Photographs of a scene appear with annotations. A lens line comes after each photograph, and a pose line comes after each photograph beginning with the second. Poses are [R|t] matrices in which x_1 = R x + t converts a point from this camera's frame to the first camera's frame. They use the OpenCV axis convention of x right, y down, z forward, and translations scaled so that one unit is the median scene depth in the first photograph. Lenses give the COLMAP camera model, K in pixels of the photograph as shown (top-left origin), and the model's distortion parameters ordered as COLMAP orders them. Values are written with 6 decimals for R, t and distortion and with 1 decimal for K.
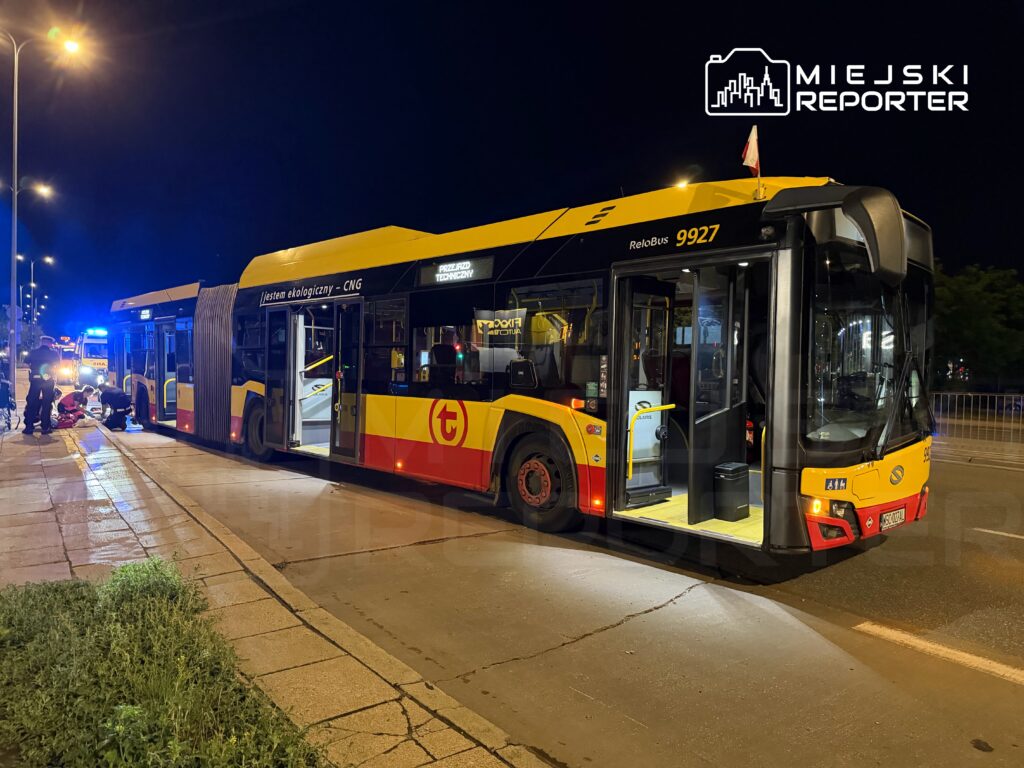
lens RADIAL K [[714.5, 0, 512.0], [0, 714.5, 384.0], [0, 0, 1]] dist [0.106294, -0.158580]
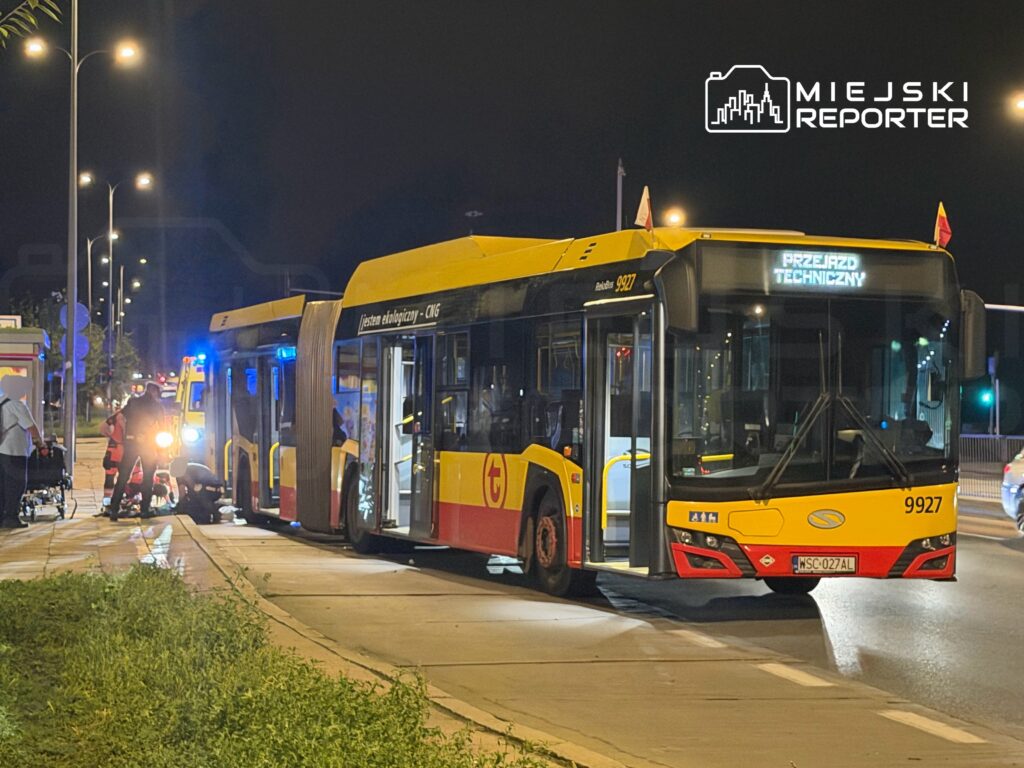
lens RADIAL K [[2274.1, 0, 512.0], [0, 2274.1, 384.0], [0, 0, 1]] dist [0.037547, -0.187972]
pose [[0.916442, -0.018193, -0.399755, 0.994592], [0.001106, 0.999077, -0.042931, 0.054613], [0.400167, 0.038902, 0.915616, -1.436011]]
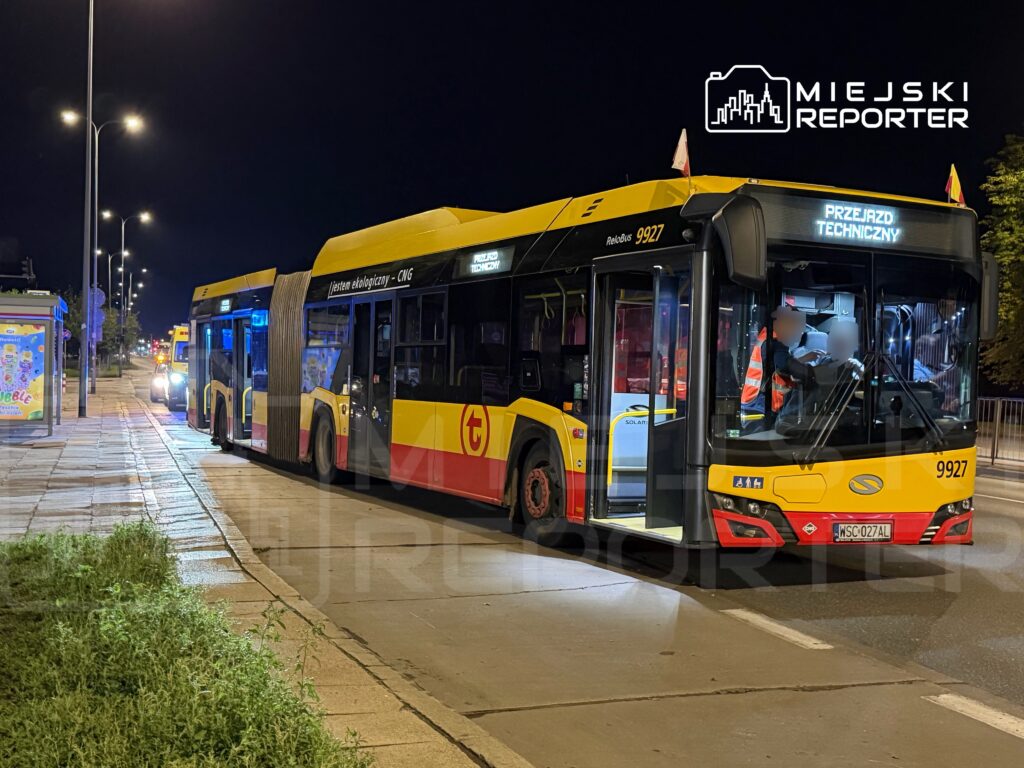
lens RADIAL K [[1274.6, 0, 512.0], [0, 1274.6, 384.0], [0, 0, 1]] dist [0.134585, -0.054228]
pose [[0.957048, 0.007237, -0.289840, 0.416715], [-0.013254, 0.999735, -0.018801, 0.024844], [0.289627, 0.021835, 0.956890, -0.517354]]
